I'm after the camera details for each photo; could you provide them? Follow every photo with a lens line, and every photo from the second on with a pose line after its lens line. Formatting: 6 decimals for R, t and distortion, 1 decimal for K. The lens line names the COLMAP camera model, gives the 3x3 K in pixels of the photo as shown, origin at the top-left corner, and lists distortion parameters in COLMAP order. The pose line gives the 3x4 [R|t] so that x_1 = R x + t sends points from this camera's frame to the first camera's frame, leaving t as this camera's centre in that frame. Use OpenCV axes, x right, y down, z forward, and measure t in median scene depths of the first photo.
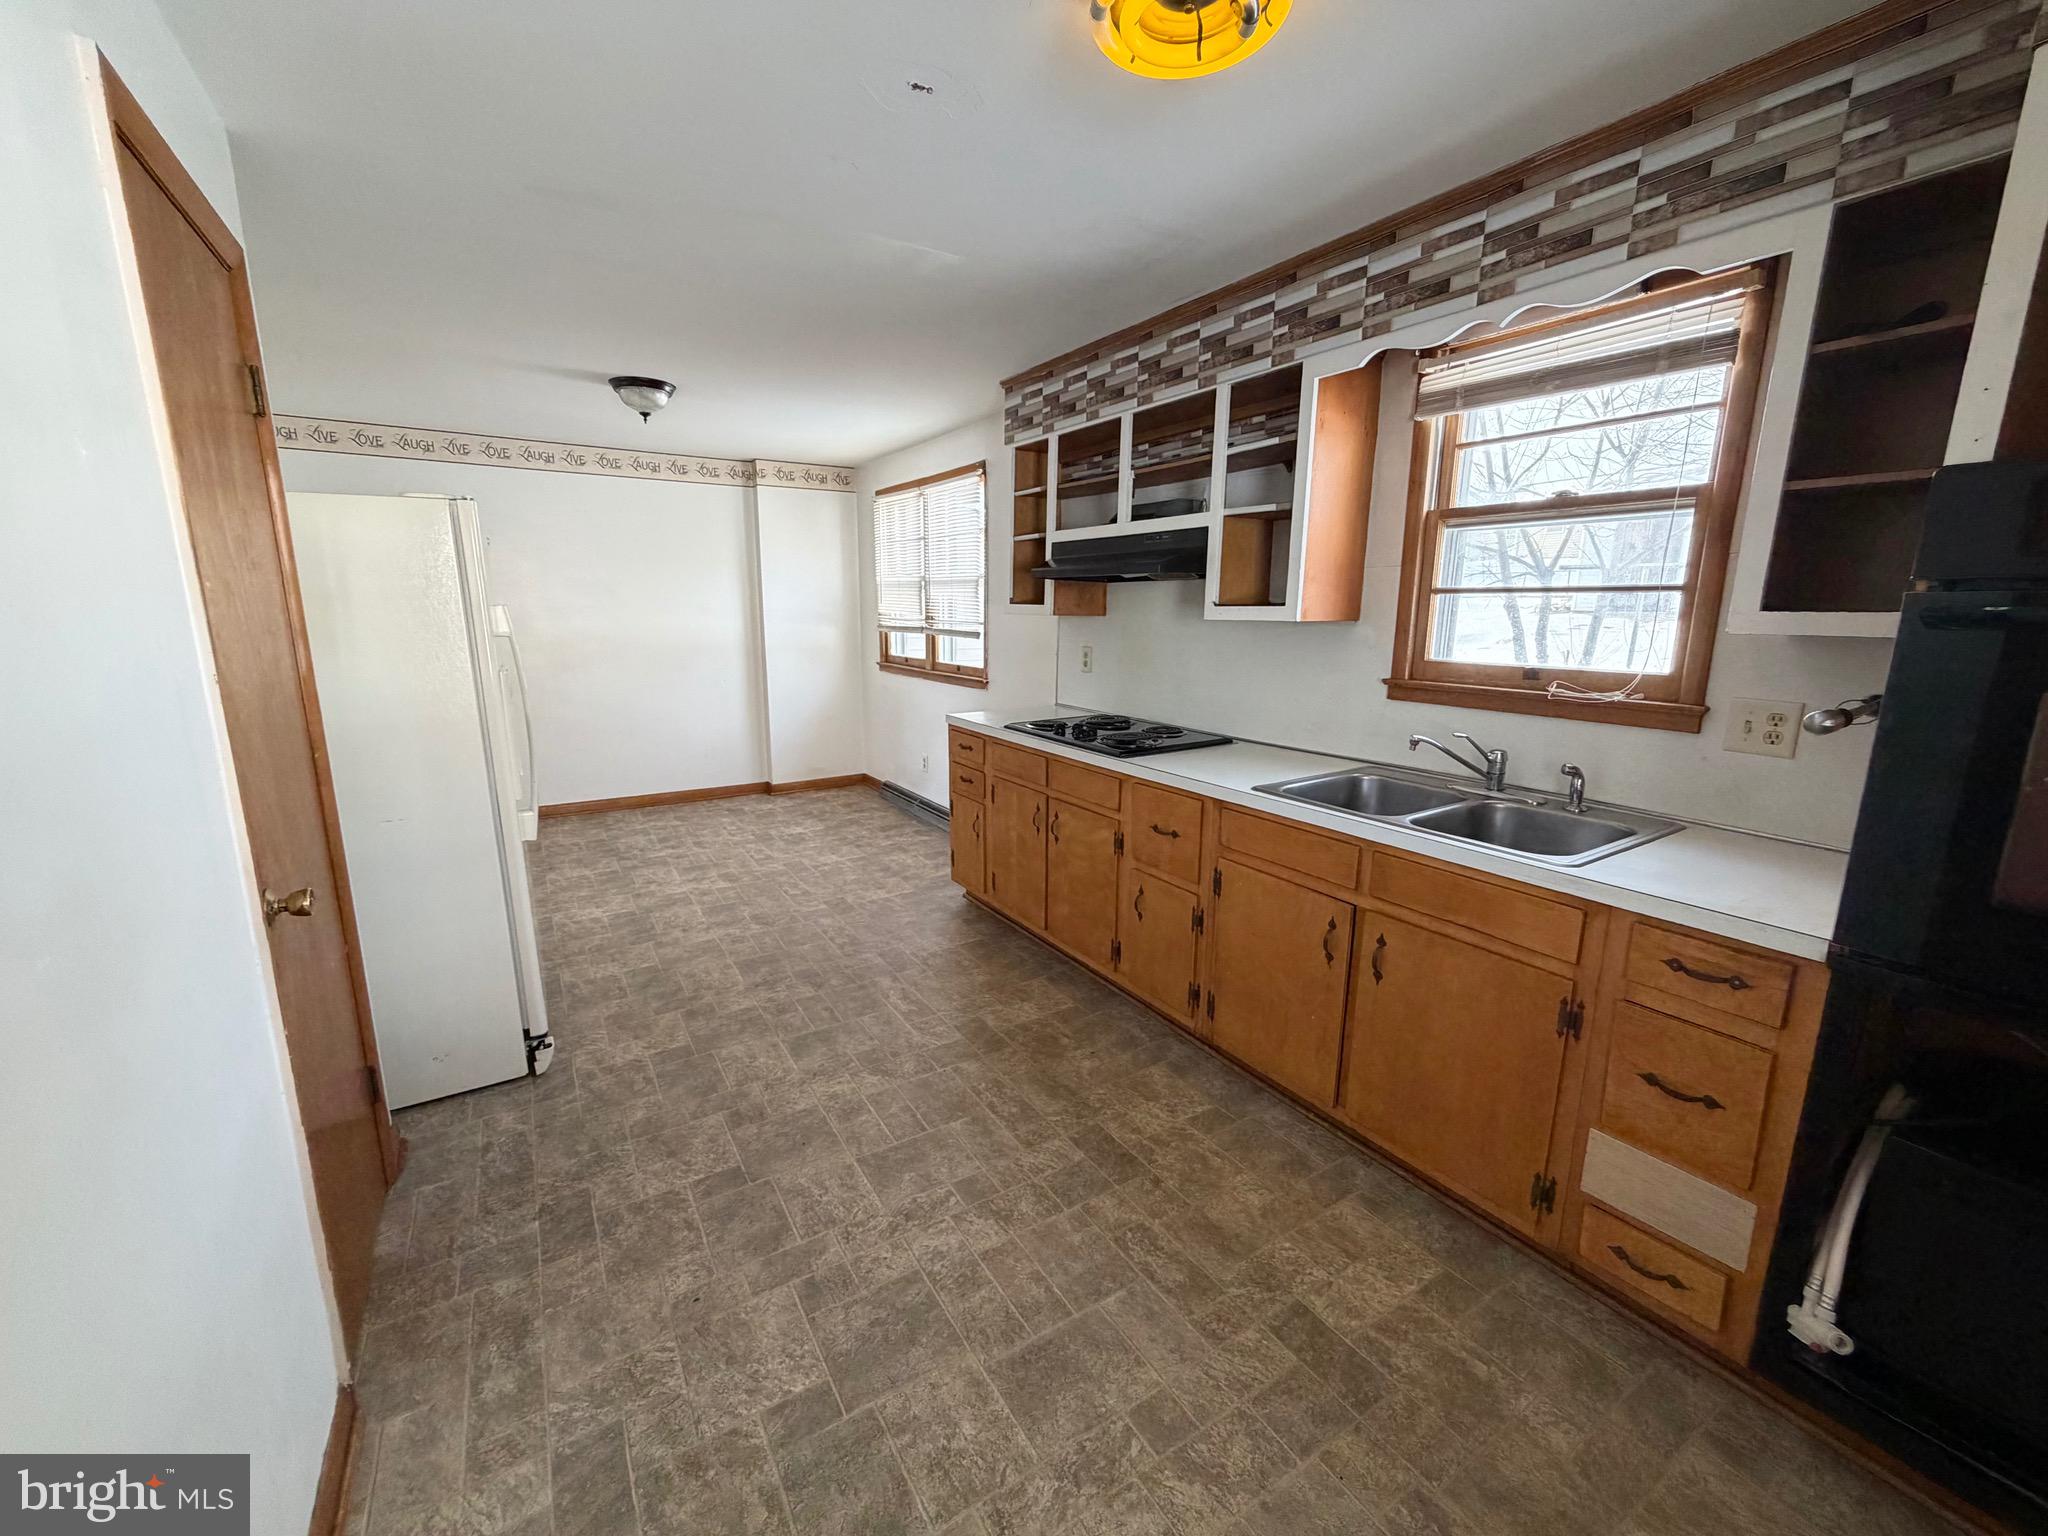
lens RADIAL K [[813.8, 0, 1031.1], [0, 813.8, 703.7], [0, 0, 1]] dist [-0.011296, 0.000285]
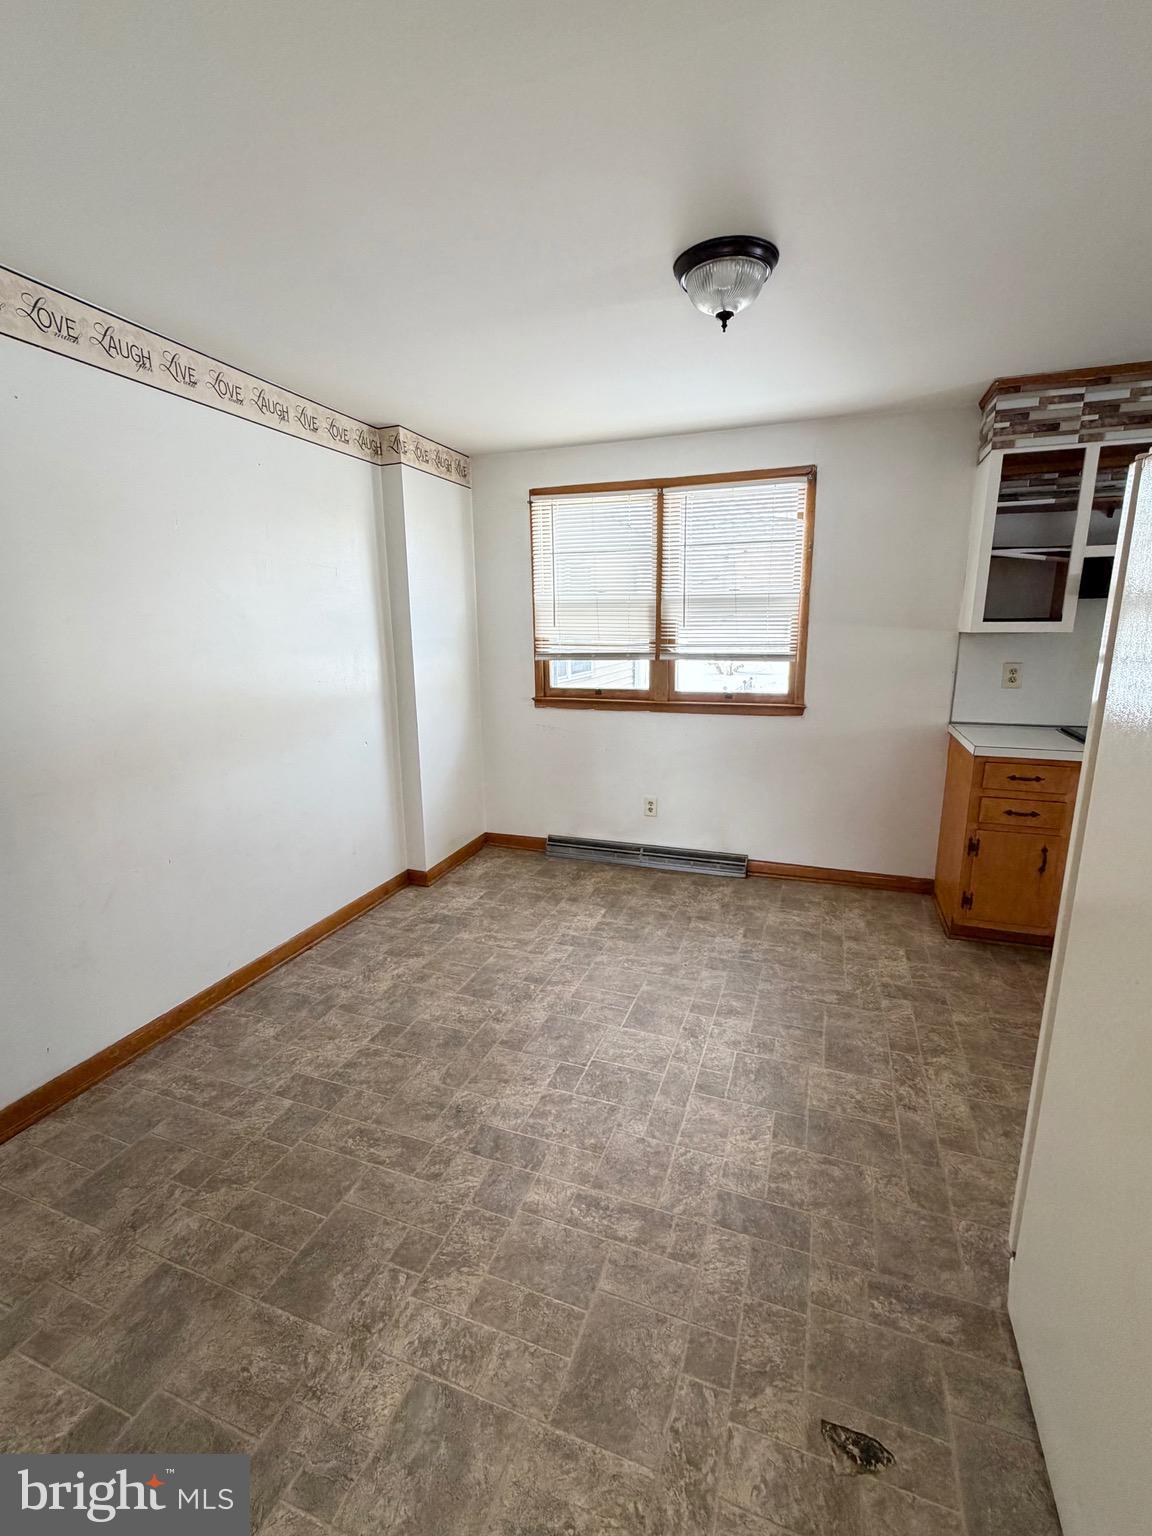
lens RADIAL K [[678.7, 0, 578.9], [0, 678.7, 715.9], [0, 0, 1]] dist [0.020936, -0.012234]
pose [[0.796729, -0.098265, 0.596294, -0.652544], [0.090937, 0.994951, 0.042456, -0.066015], [-0.597455, 0.020400, 0.801643, 0.476518]]
